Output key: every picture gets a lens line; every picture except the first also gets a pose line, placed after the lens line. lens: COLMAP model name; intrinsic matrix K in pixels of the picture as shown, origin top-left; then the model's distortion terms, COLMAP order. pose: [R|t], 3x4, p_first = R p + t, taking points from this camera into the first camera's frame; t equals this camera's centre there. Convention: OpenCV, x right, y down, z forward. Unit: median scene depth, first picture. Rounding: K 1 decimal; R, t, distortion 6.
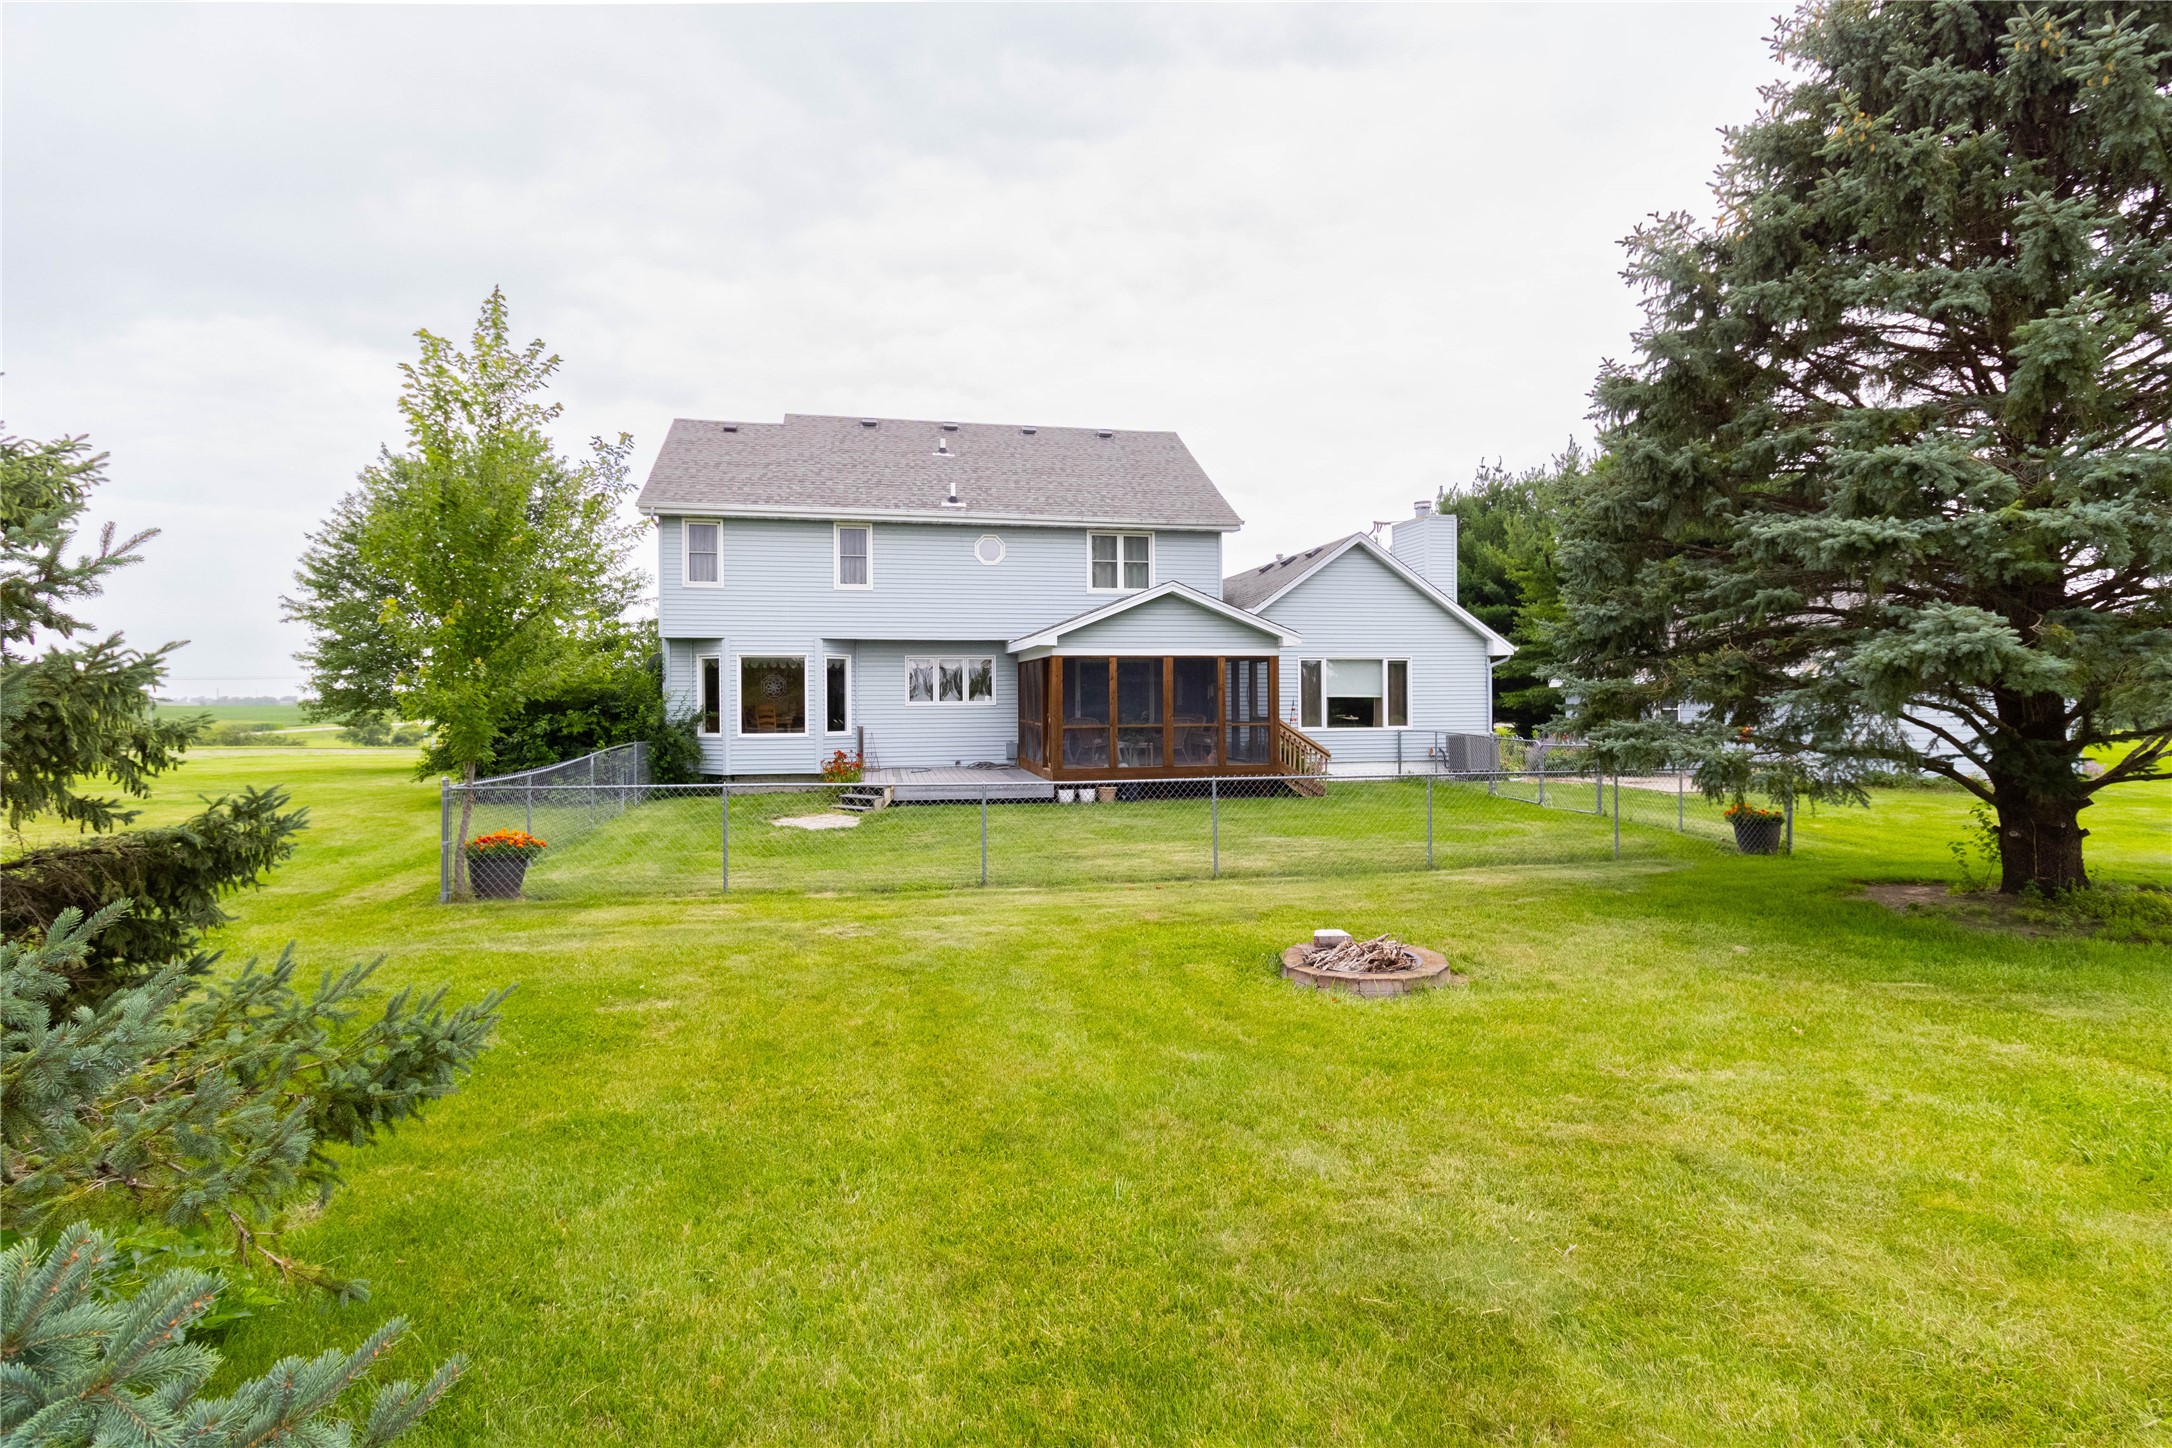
lens RADIAL K [[999.6, 0, 1083.9], [0, 999.6, 723.1], [0, 0, 1]] dist [-0.004282, 0.000328]
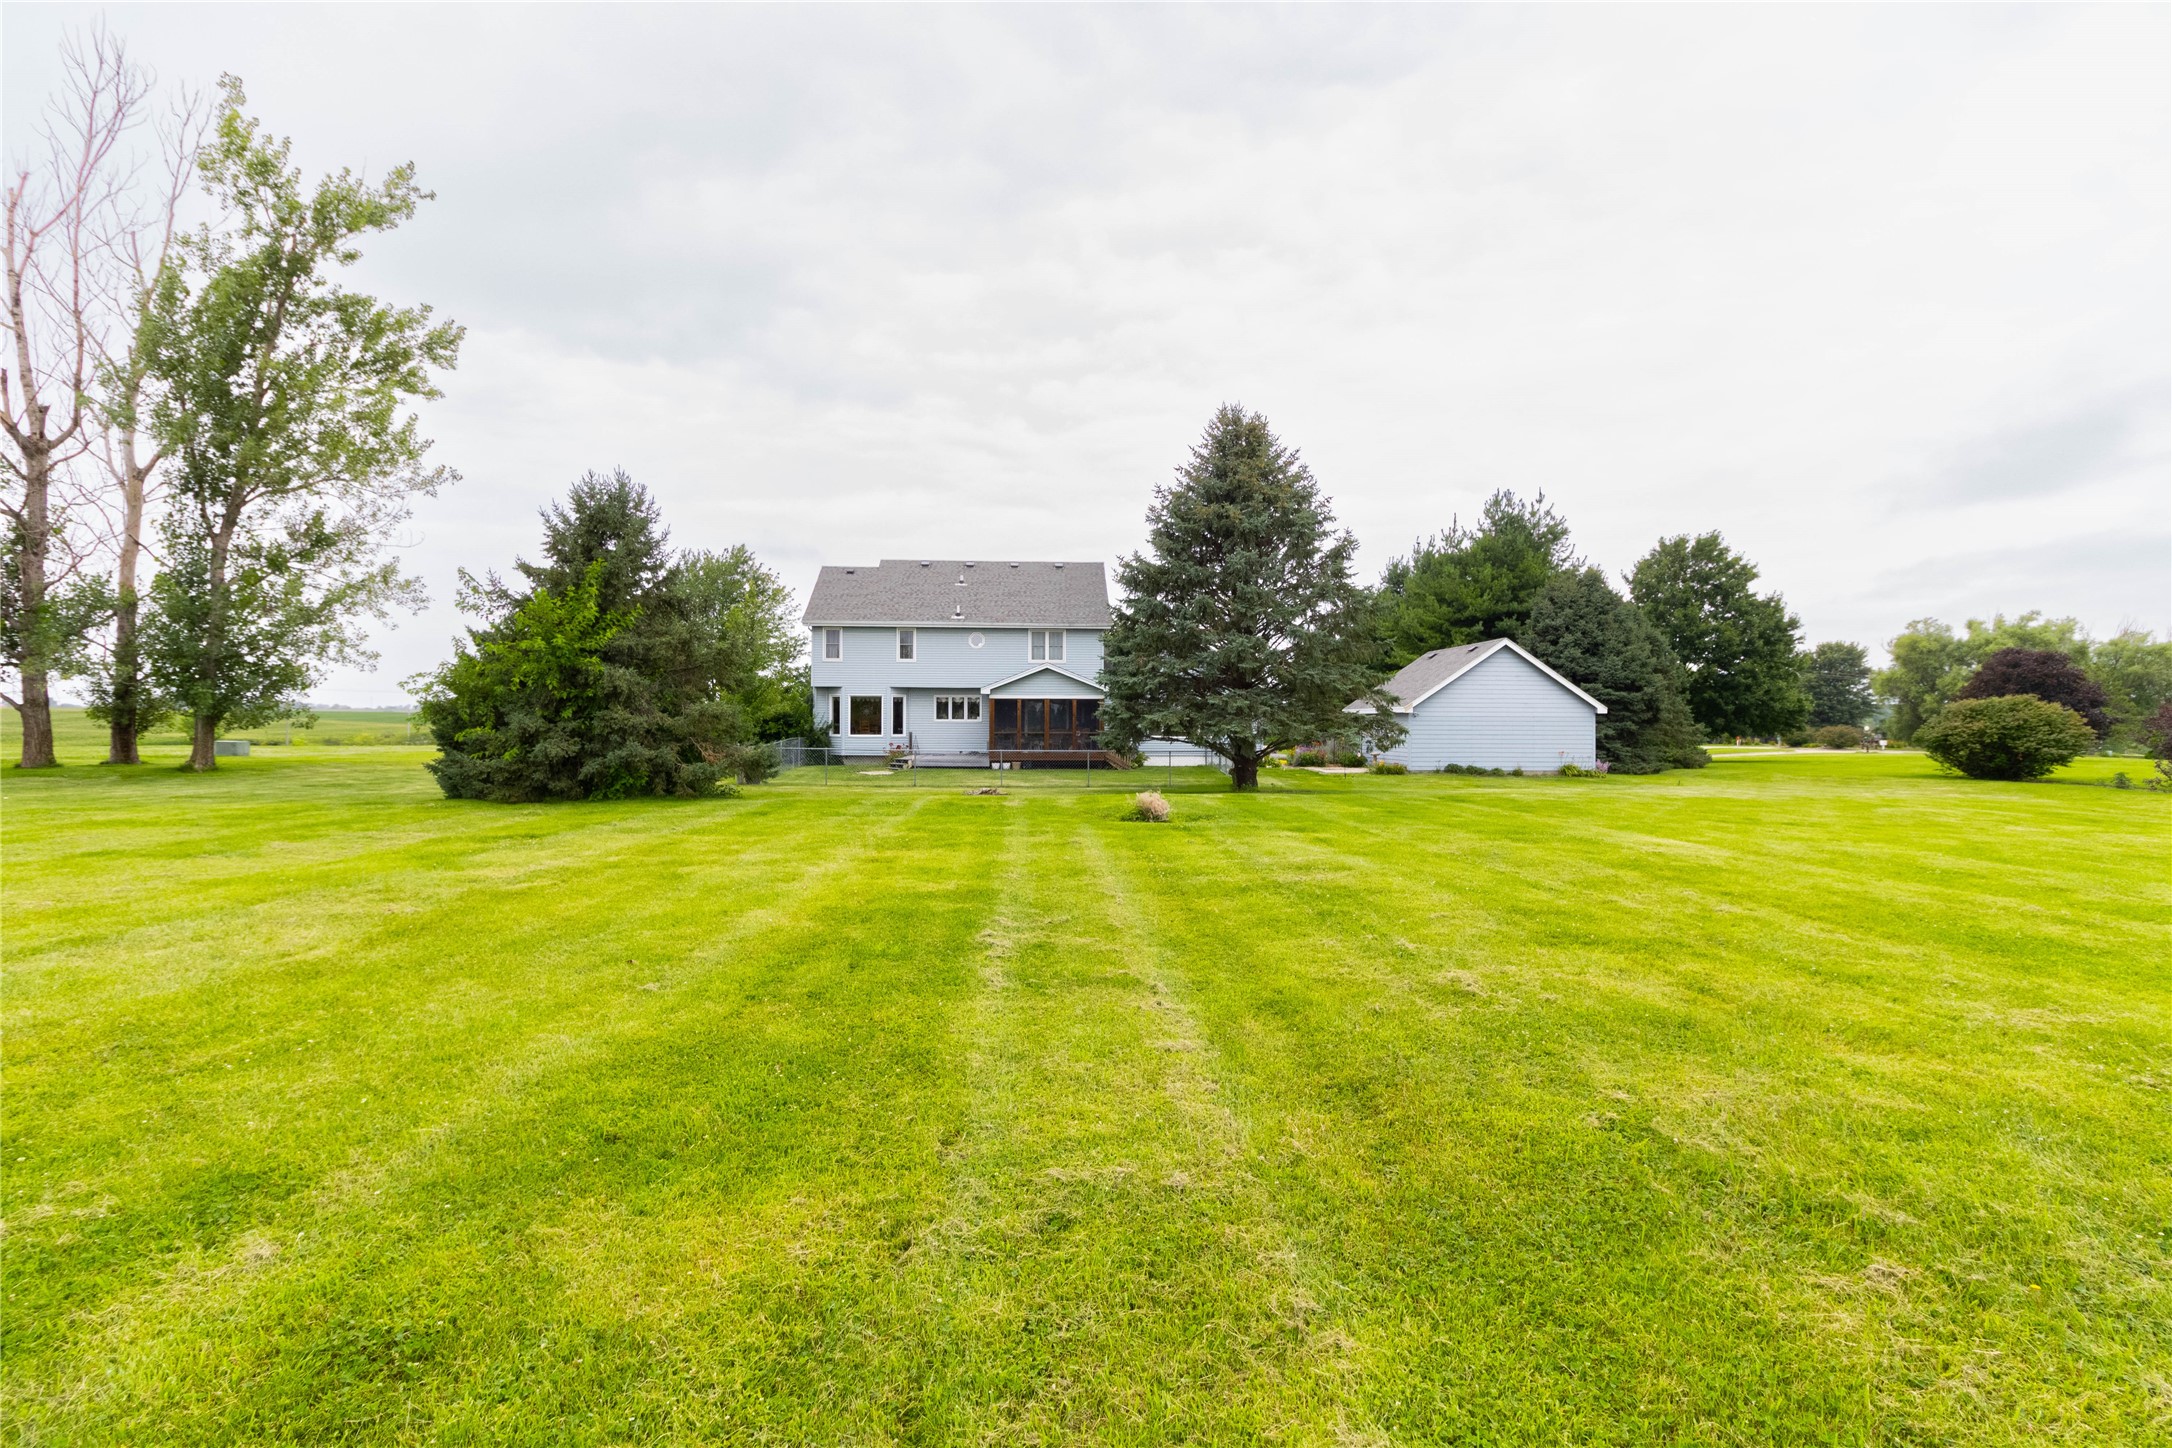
lens RADIAL K [[999.6, 0, 1089.6], [0, 999.6, 723.7], [0, 0, 1]] dist [-0.004282, 0.000328]
pose [[0.989527, 0.009883, -0.144007, 0.413281], [-0.011614, 0.999870, -0.011186, 0.005696], [0.143878, 0.012742, 0.989513, -0.897564]]
